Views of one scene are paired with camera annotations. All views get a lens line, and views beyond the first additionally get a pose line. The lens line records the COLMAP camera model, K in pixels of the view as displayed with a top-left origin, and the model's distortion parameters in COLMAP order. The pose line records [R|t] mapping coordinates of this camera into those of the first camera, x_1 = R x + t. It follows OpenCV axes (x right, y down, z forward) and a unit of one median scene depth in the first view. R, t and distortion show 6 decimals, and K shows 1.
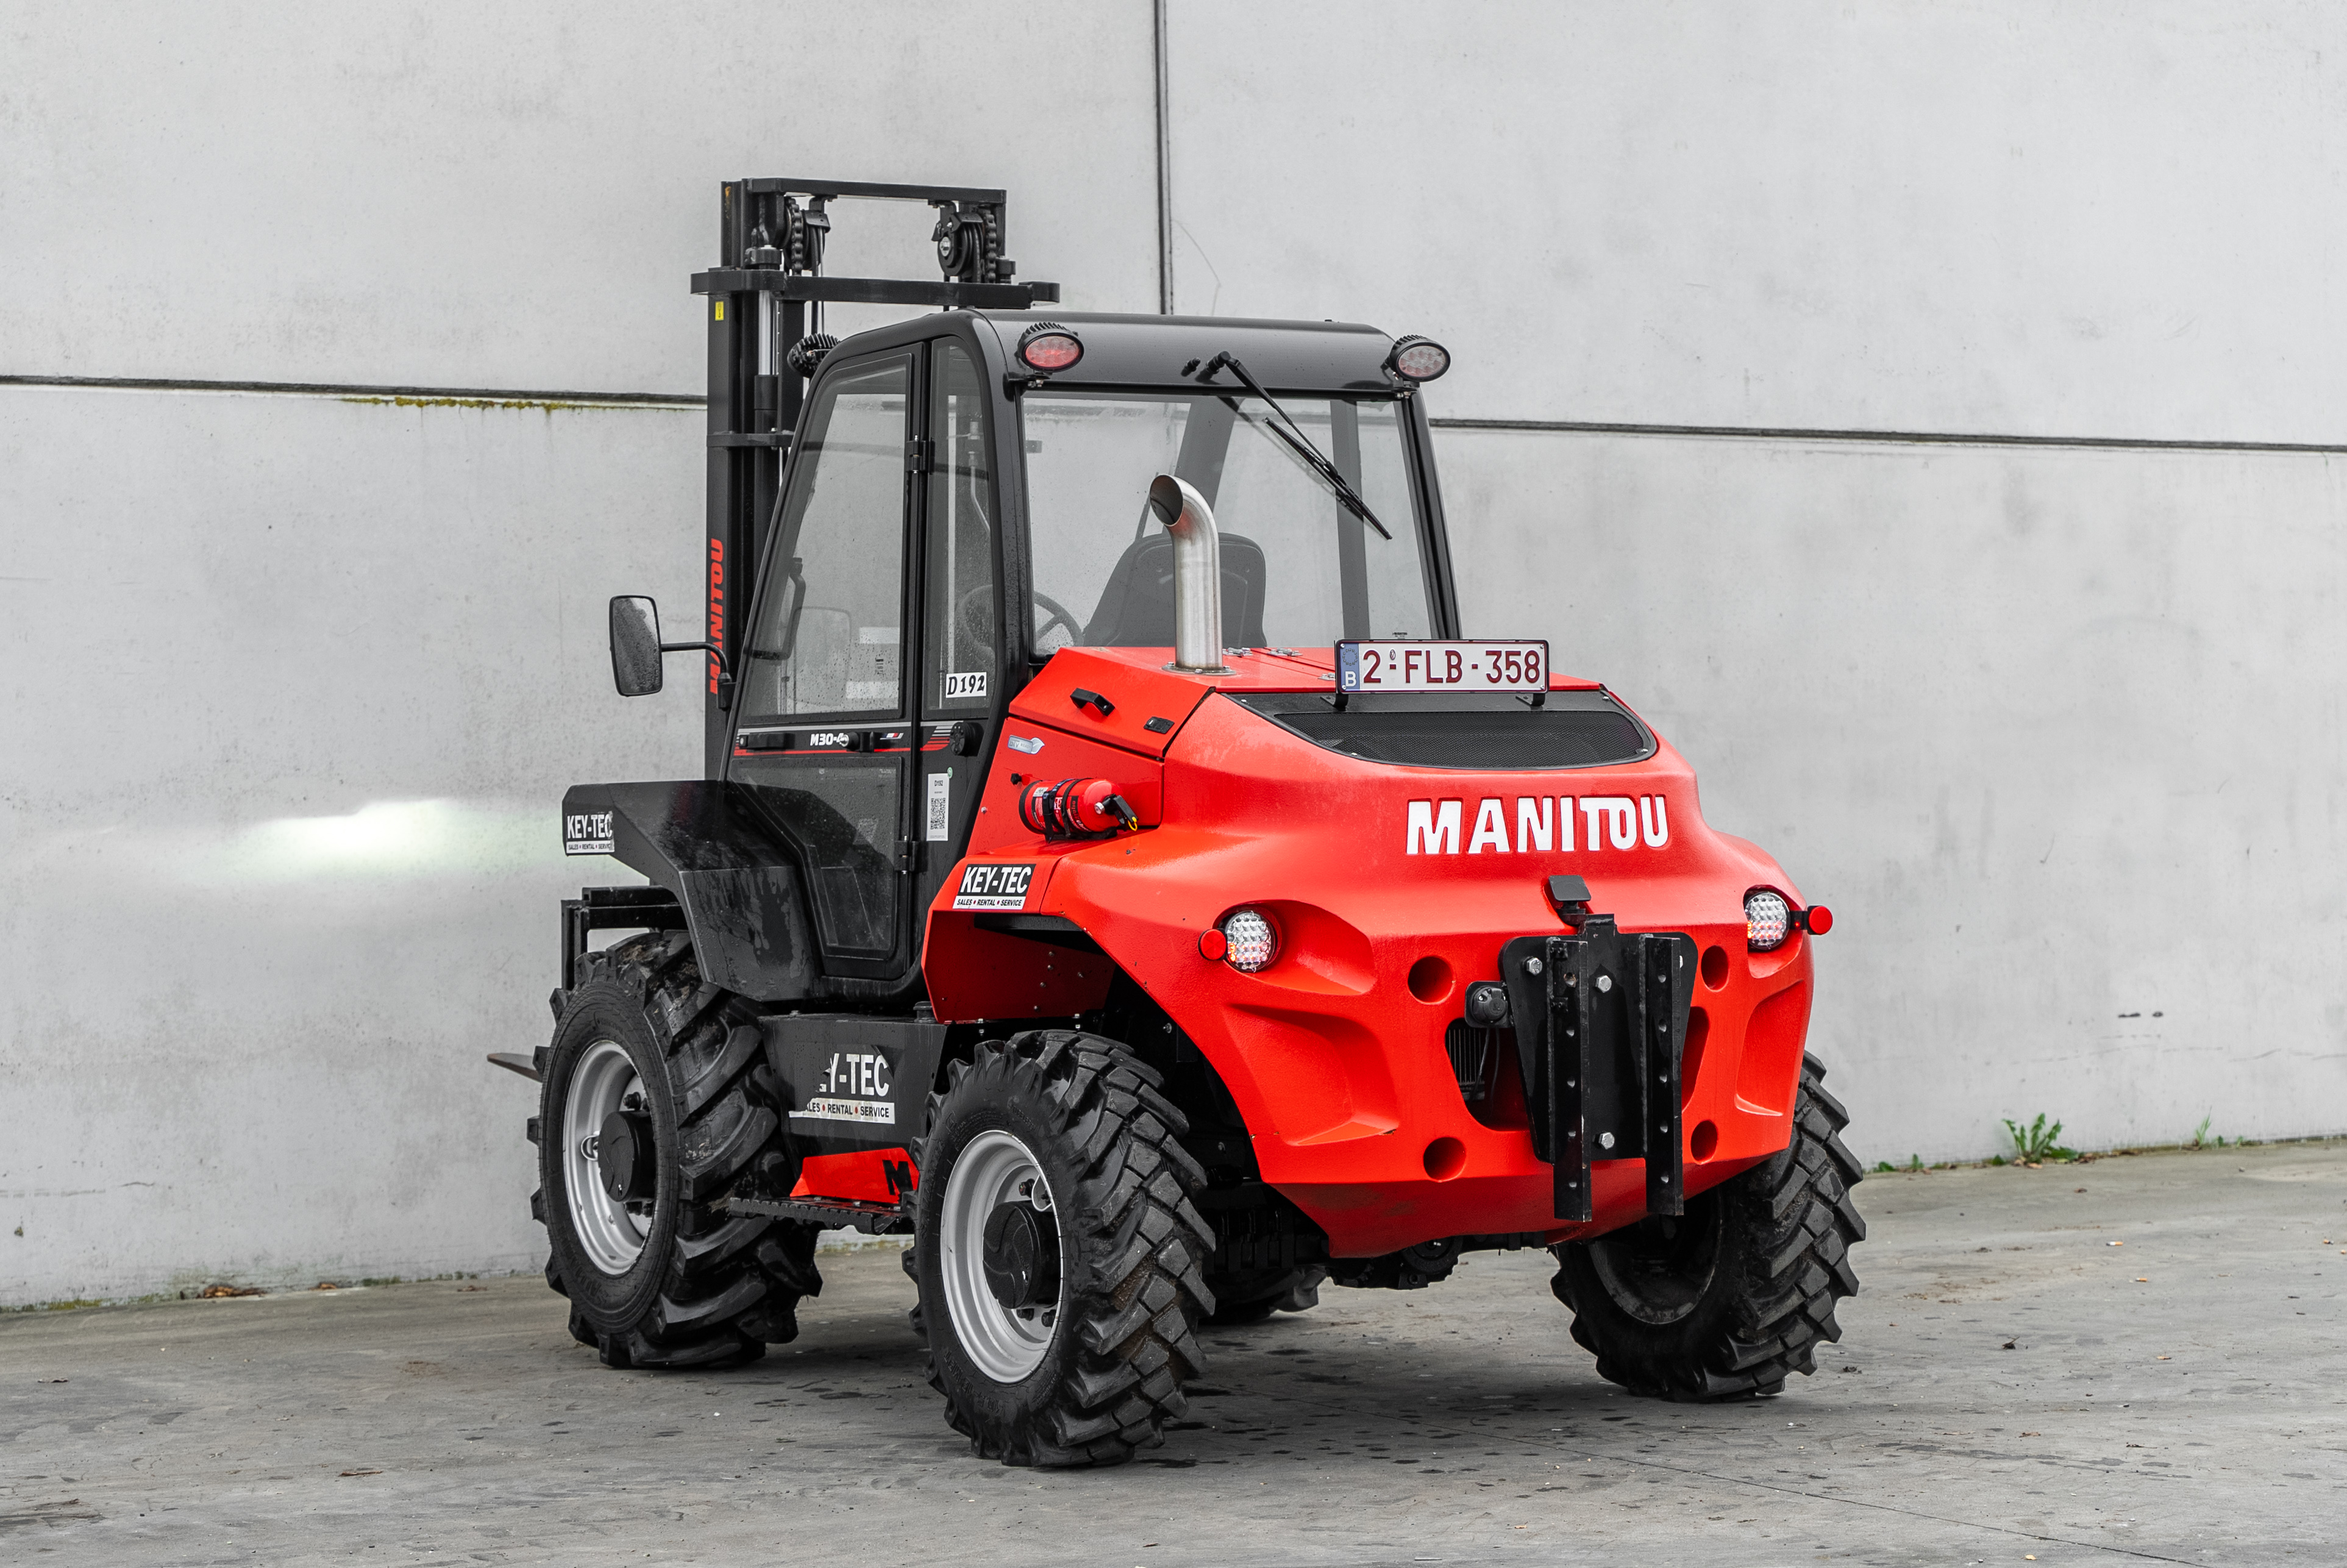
lens RADIAL K [[4722.4, 0, 1161.3], [0, 4722.4, 792.6], [0, 0, 1]] dist [0.014439, 0.000000]
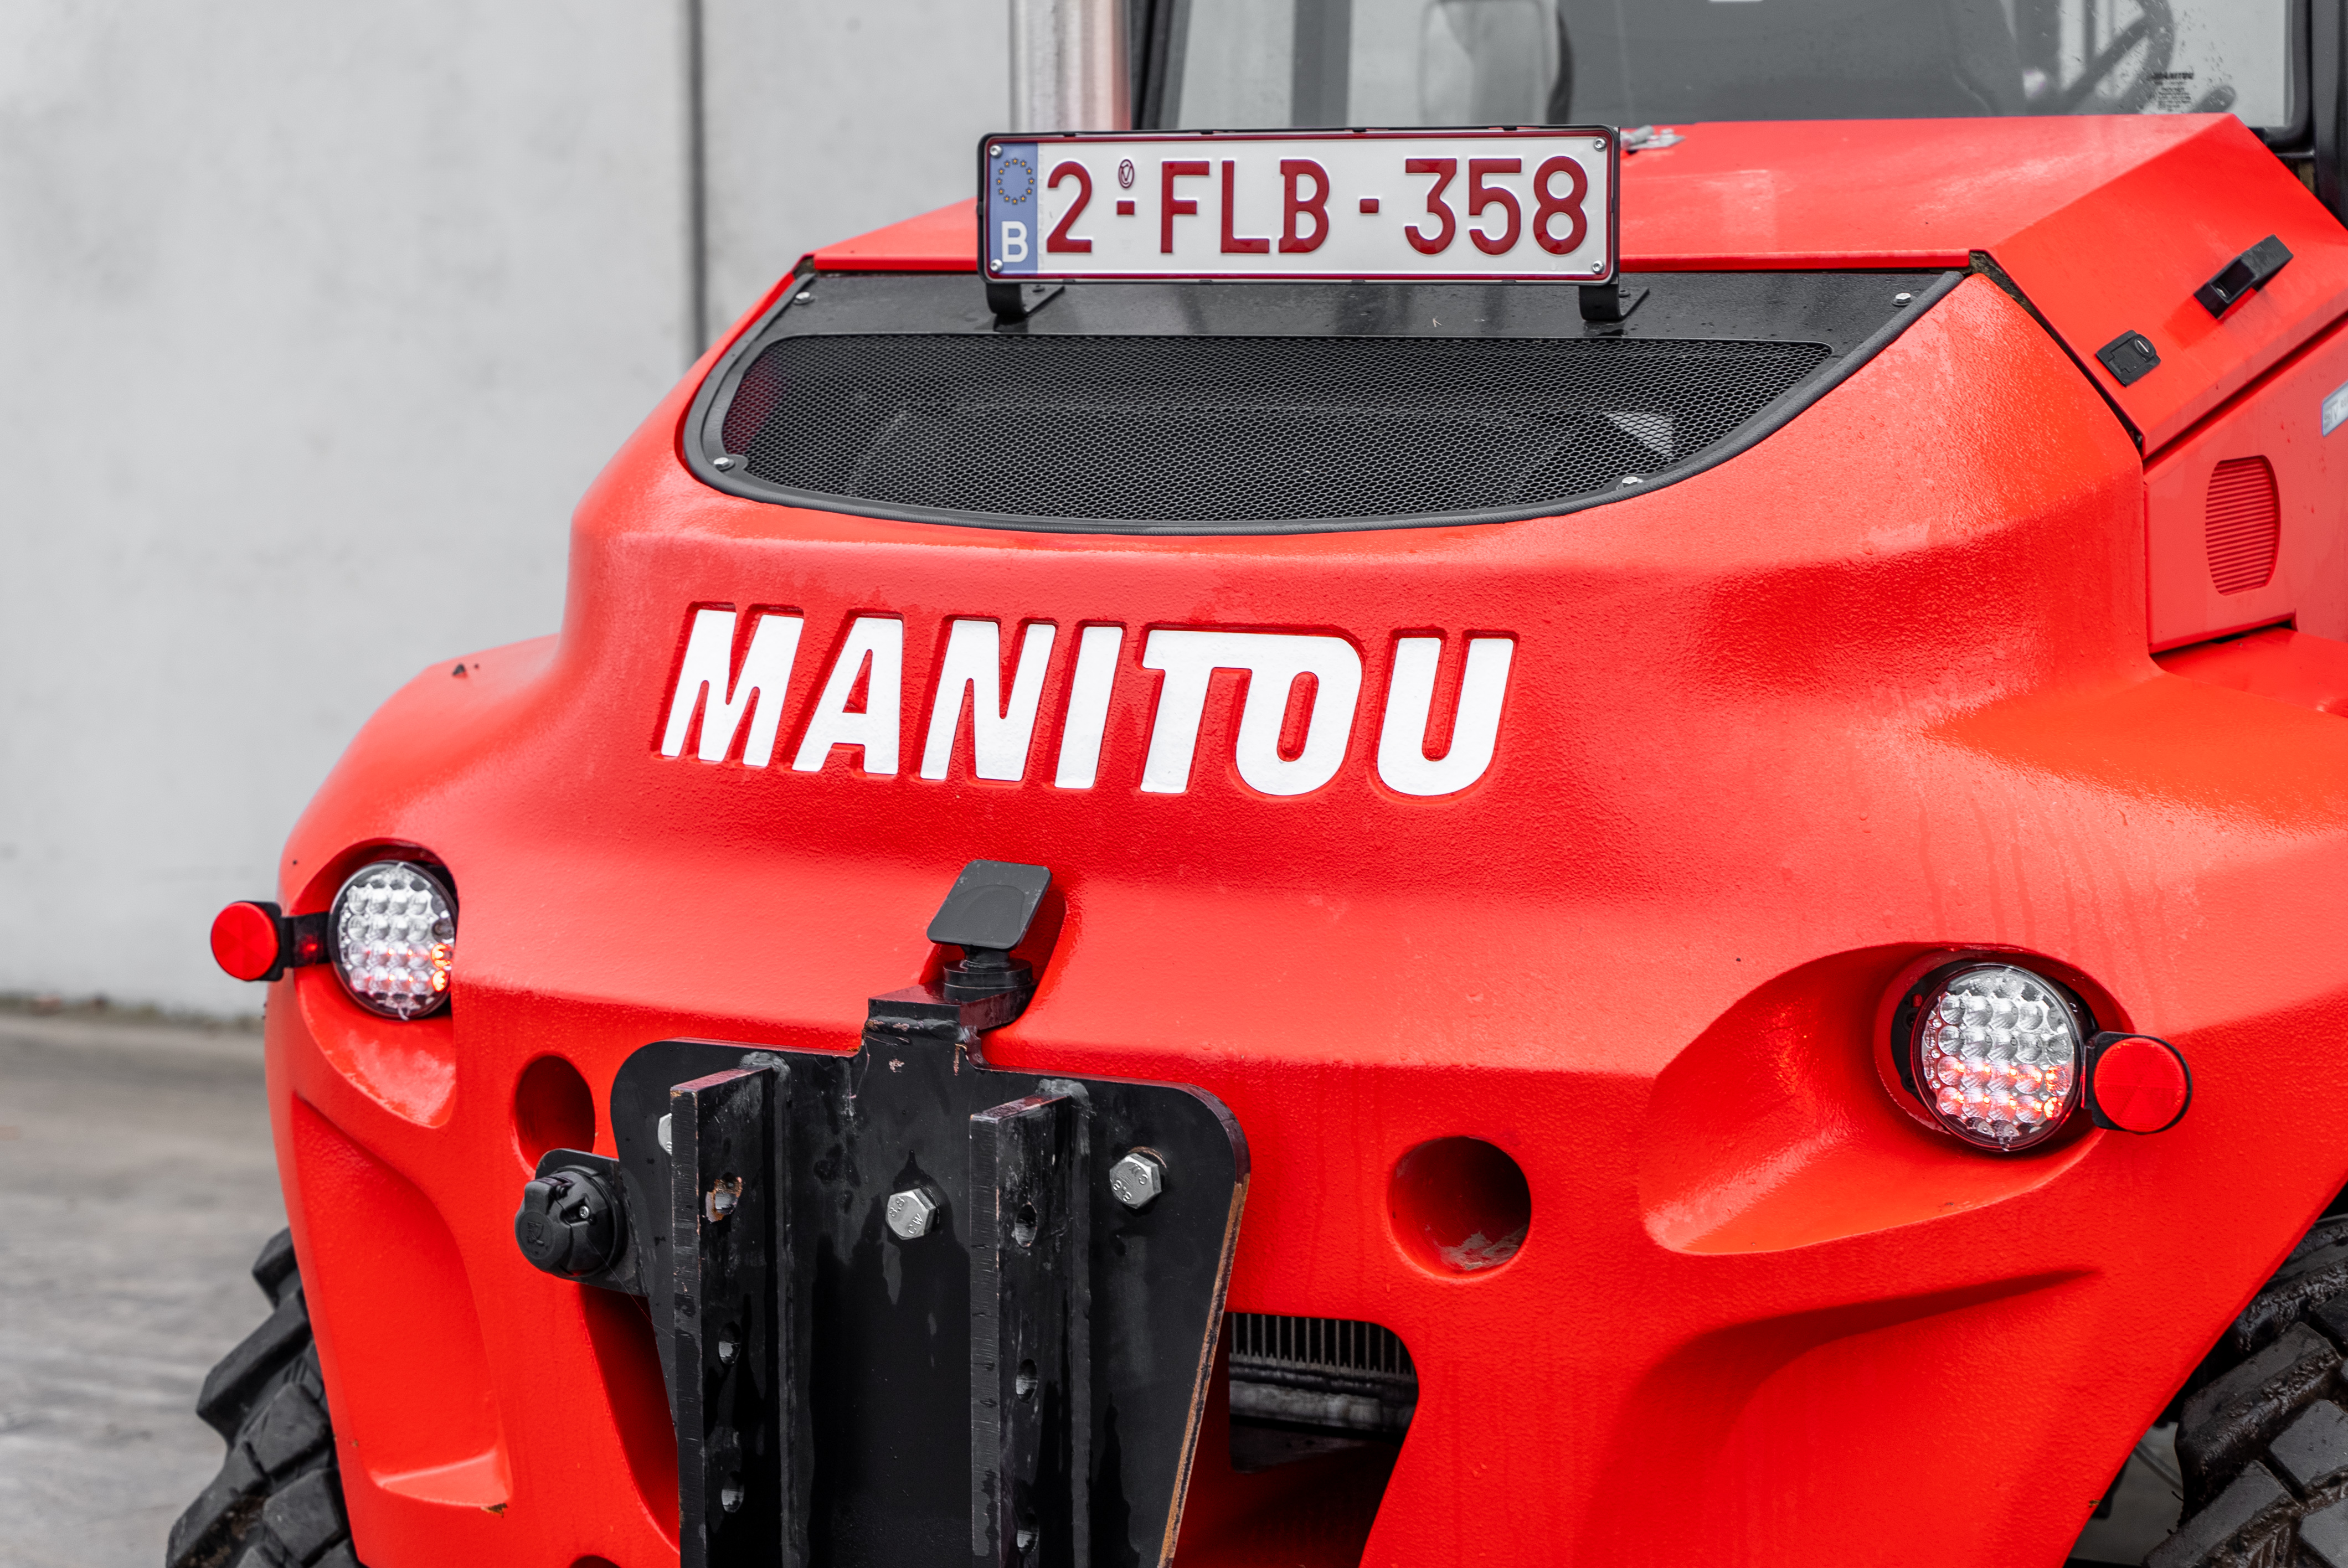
lens RADIAL K [[4976.7, 0, 1165.9], [0, 4976.7, 799.0], [0, 0, 1]] dist [0.013396, 0.000000]
pose [[0.529990, 0.116021, -0.840030, 0.313509], [-0.001278, 0.990705, 0.136025, -0.028185], [0.848003, -0.071019, 0.525211, 0.671681]]
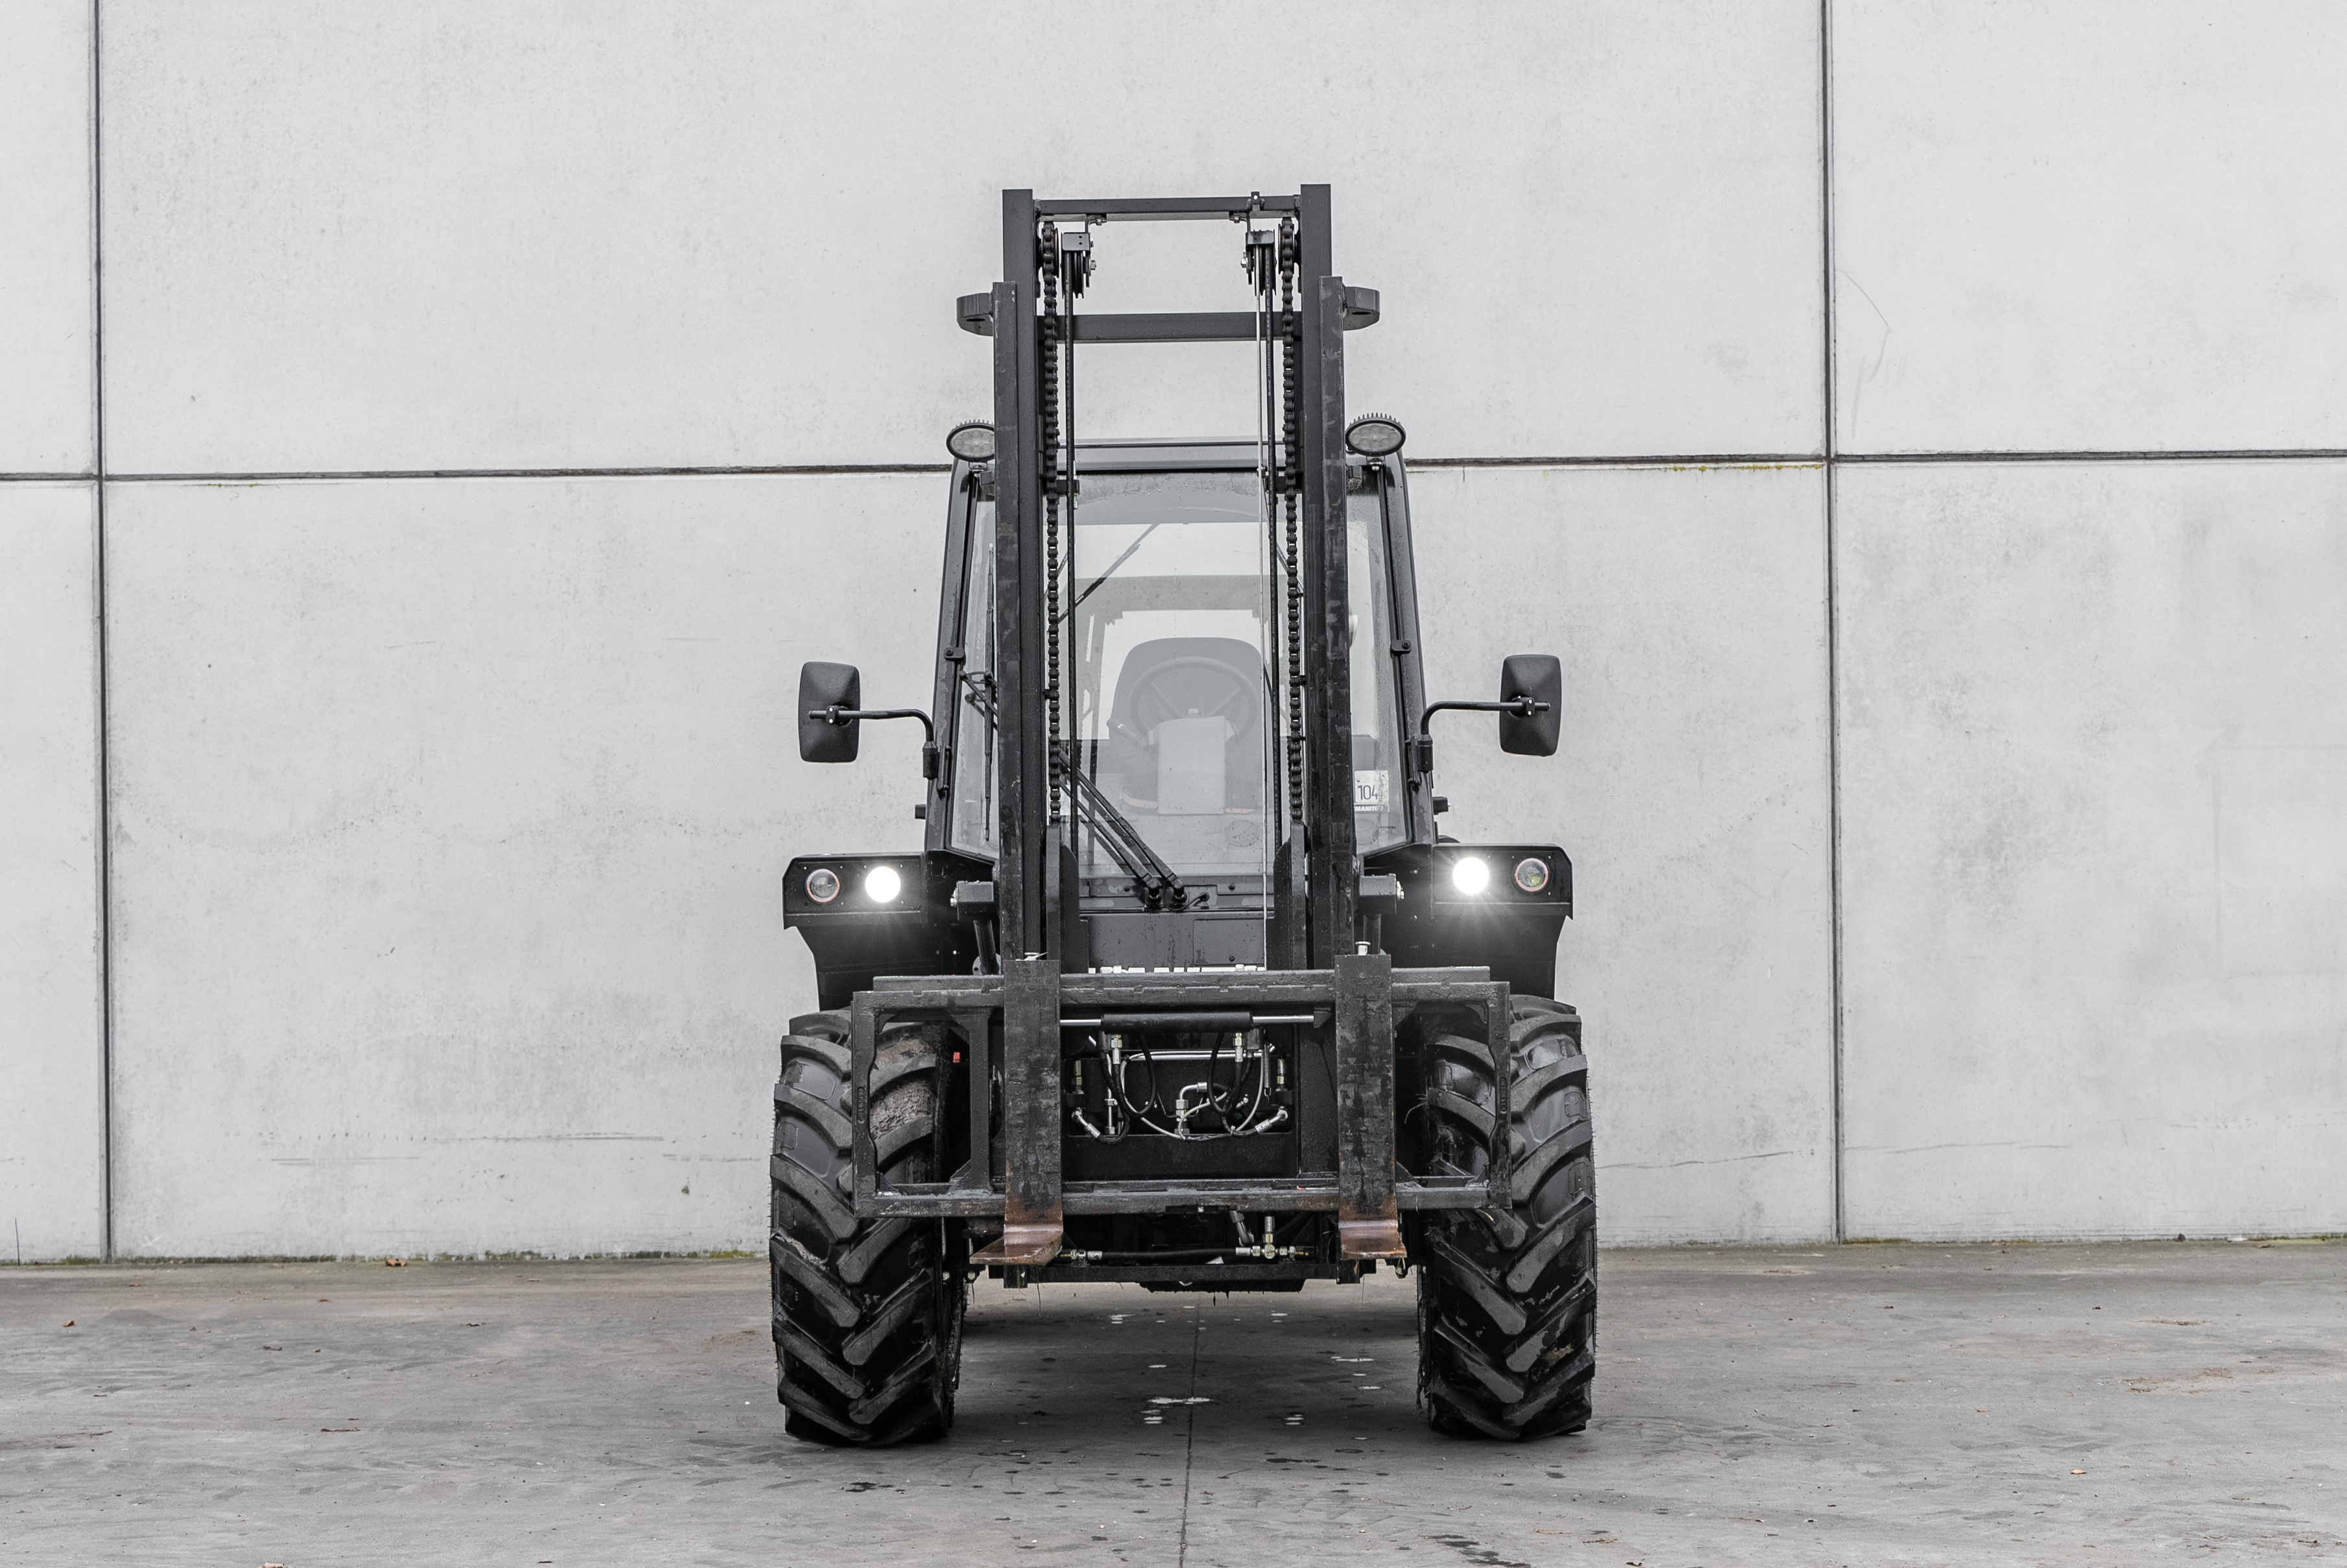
lens RADIAL K [[4473.7, 0, 1198.3], [0, 4473.7, 769.8], [0, 0, 1]] dist [0.014511, 0.000000]
pose [[0.856886, 0.013584, -0.515328, 0.498654], [-0.005100, 0.999827, 0.017875, -0.037265], [0.515481, -0.012688, 0.856807, 0.117173]]
